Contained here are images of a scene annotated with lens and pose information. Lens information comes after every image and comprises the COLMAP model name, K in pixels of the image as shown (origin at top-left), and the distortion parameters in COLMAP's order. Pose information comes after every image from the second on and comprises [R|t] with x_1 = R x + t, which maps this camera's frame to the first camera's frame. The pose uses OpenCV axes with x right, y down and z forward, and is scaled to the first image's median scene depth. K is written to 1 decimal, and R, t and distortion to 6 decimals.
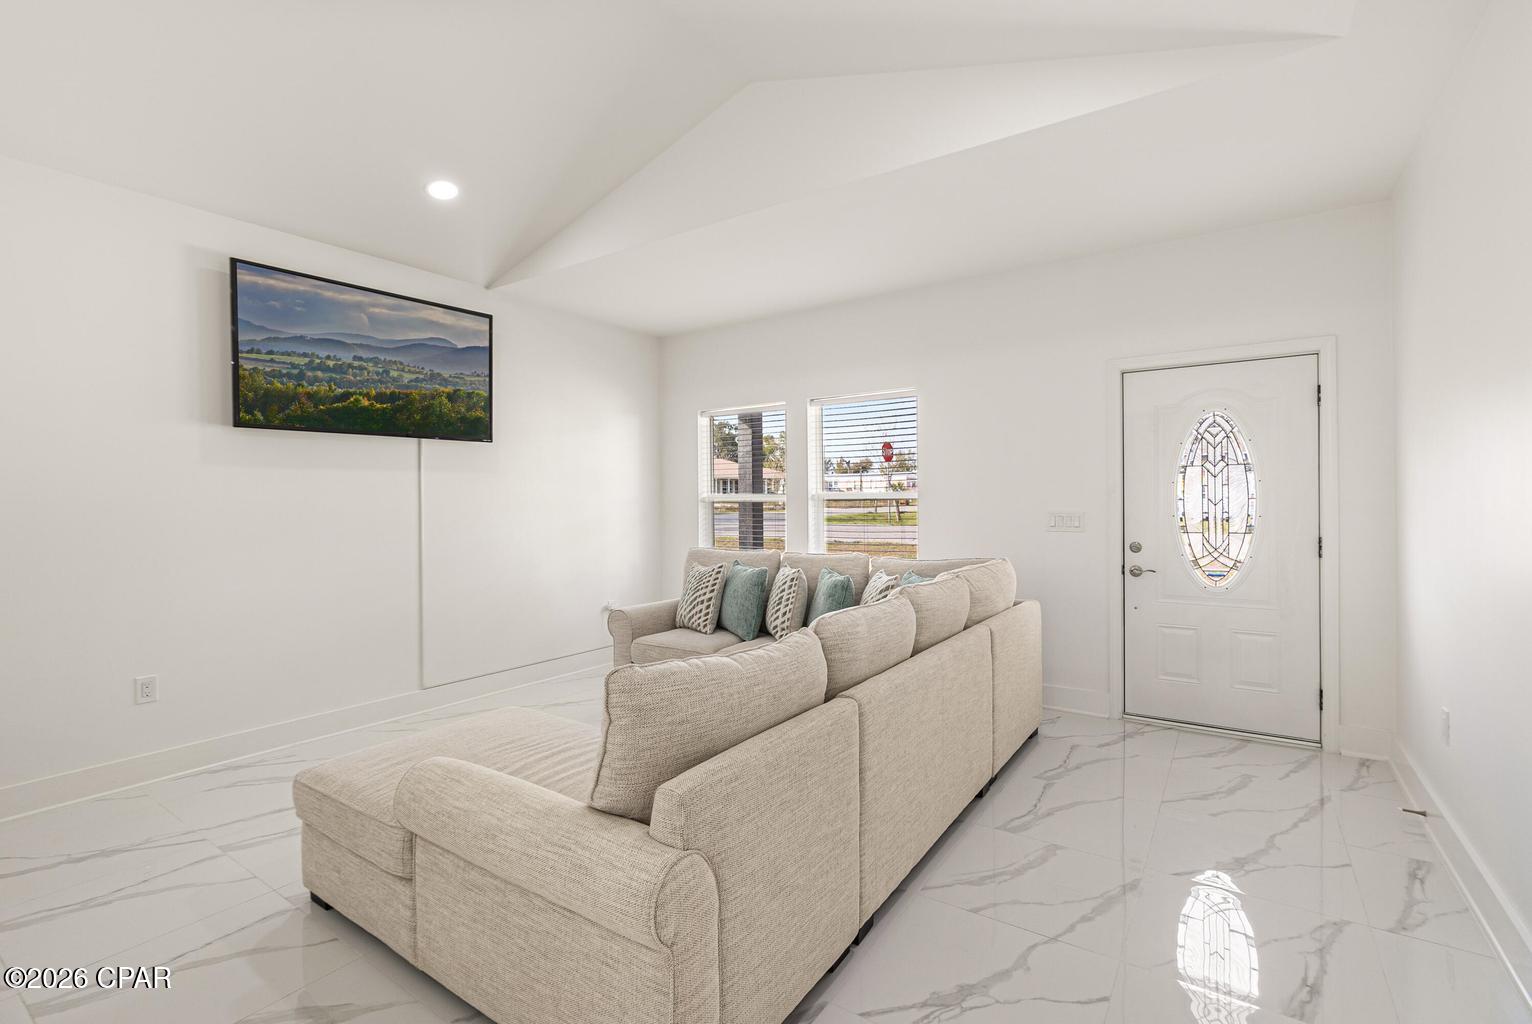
lens RADIAL K [[710.0, 0, 743.0], [0, 710.0, 502.9], [0, 0, 1]] dist [-0.002620, 0.001157]
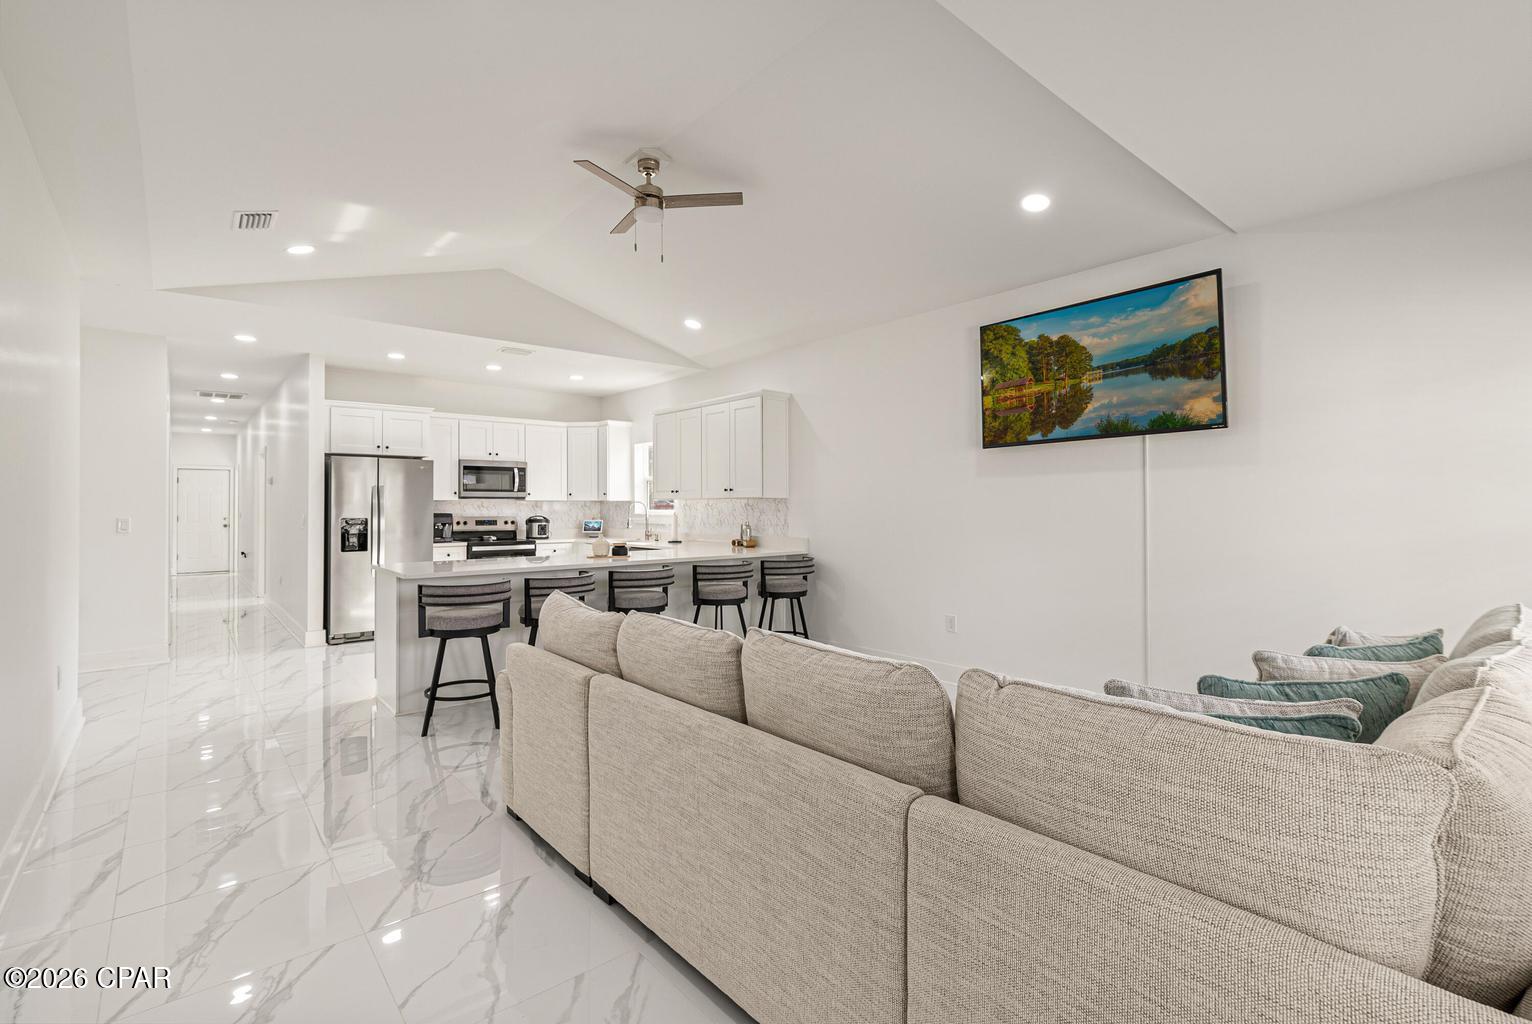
lens RADIAL K [[710.0, 0, 762.9], [0, 710.0, 500.7], [0, 0, 1]] dist [-0.002620, 0.001157]
pose [[-0.255133, -0.000738, -0.966906, 0.720899], [-0.001186, 0.999999, -0.000450, -0.004231], [0.966905, 0.001032, -0.255133, 0.935217]]
